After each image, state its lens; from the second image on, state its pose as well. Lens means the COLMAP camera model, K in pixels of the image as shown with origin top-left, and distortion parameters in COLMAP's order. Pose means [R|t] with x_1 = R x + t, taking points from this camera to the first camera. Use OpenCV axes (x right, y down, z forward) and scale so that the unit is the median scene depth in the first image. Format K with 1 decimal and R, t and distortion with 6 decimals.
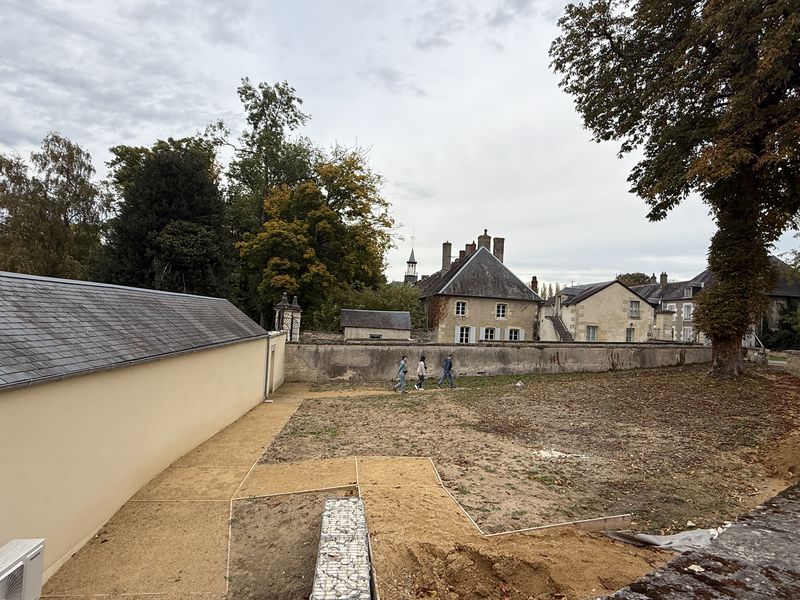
lens RADIAL K [[409.6, 0, 399.5], [0, 409.6, 297.2], [0, 0, 1]] dist [-0.000966, 0.001319]
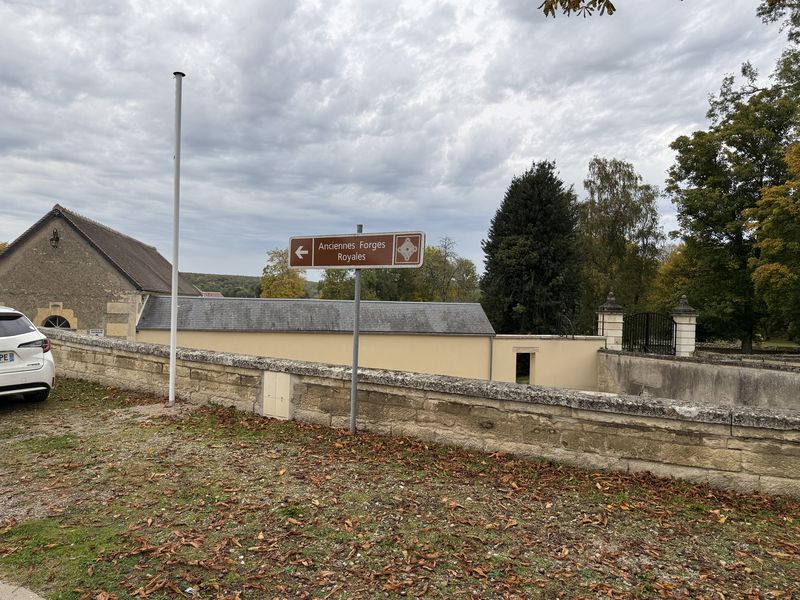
lens RADIAL K [[566.3, 0, 402.6], [0, 566.3, 304.7], [0, 0, 1]] dist [0.023642, -0.043145]
pose [[0.157678, -0.043766, -0.986520, 0.449028], [0.028101, 0.998812, -0.039820, 0.027409], [0.987091, -0.021444, 0.158720, 0.219761]]
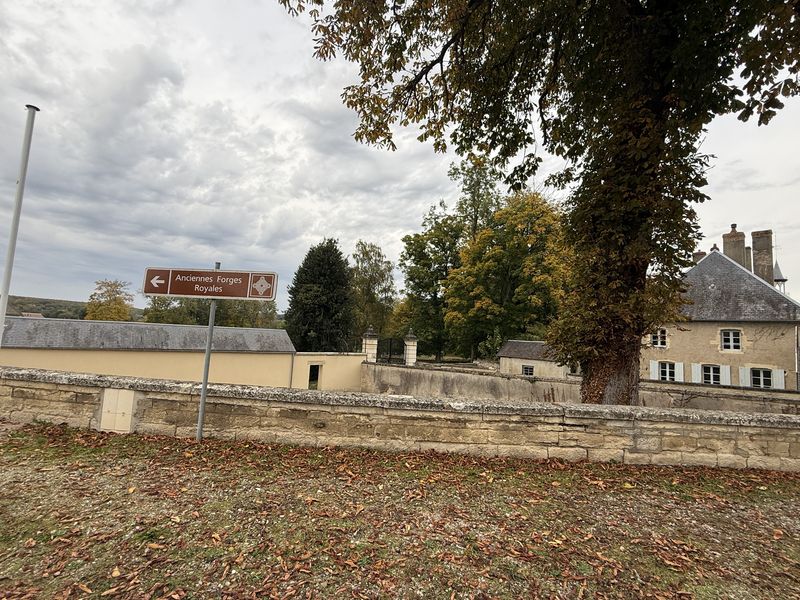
lens RADIAL K [[369.8, 0, 401.0], [0, 369.8, 288.7], [0, 0, 1]] dist [-0.009397, 0.000920]
pose [[0.585569, -0.126726, -0.800656, 0.425508], [0.019609, 0.989630, -0.142296, 0.025504], [0.810386, 0.067624, 0.581981, 0.208554]]
